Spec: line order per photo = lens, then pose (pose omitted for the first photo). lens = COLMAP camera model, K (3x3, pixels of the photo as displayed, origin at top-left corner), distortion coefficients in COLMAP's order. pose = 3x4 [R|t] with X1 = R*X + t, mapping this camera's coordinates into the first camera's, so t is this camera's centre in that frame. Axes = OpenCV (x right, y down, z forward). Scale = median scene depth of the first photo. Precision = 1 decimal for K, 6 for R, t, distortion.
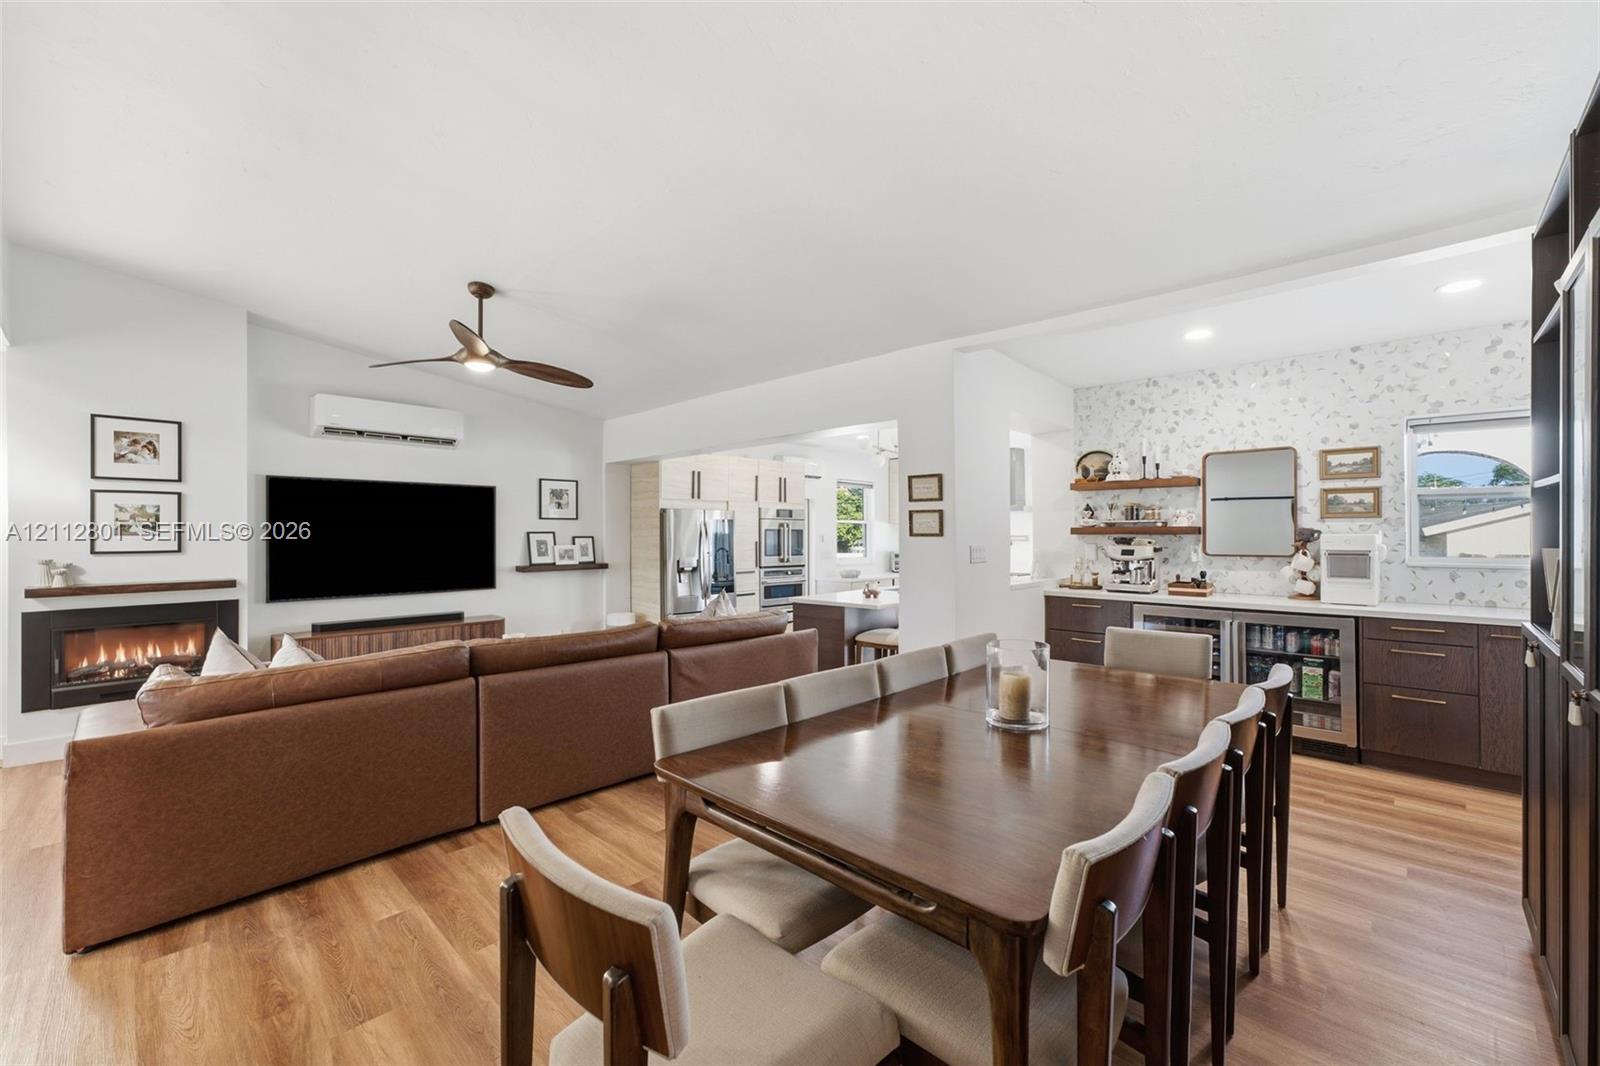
lens RADIAL K [[641.8, 0, 801.0], [0, 641.8, 536.6], [0, 0, 1]] dist [-0.018423, 0.000305]
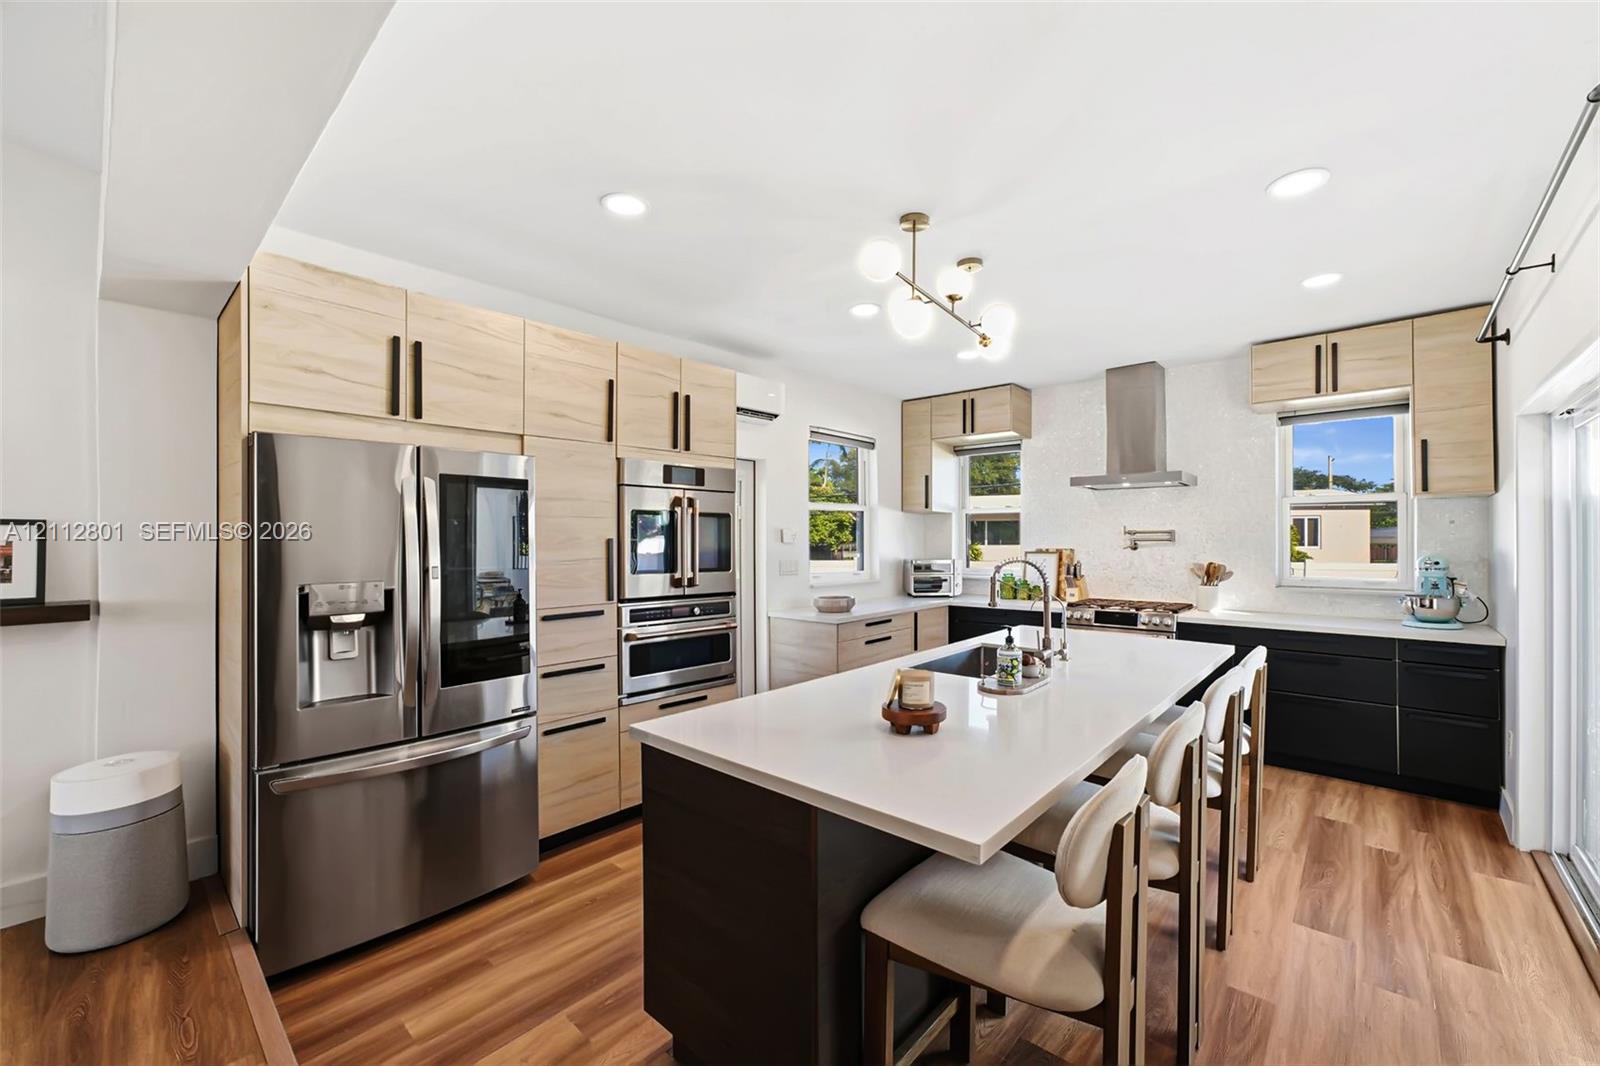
lens RADIAL K [[641.8, 0, 800.2], [0, 641.8, 539.6], [0, 0, 1]] dist [-0.018423, 0.000305]
pose [[0.999681, 0.005329, 0.024704, 0.041543], [-0.005295, 0.999985, -0.001446, 0.007566], [-0.024711, 0.001315, 0.999694, 0.562618]]
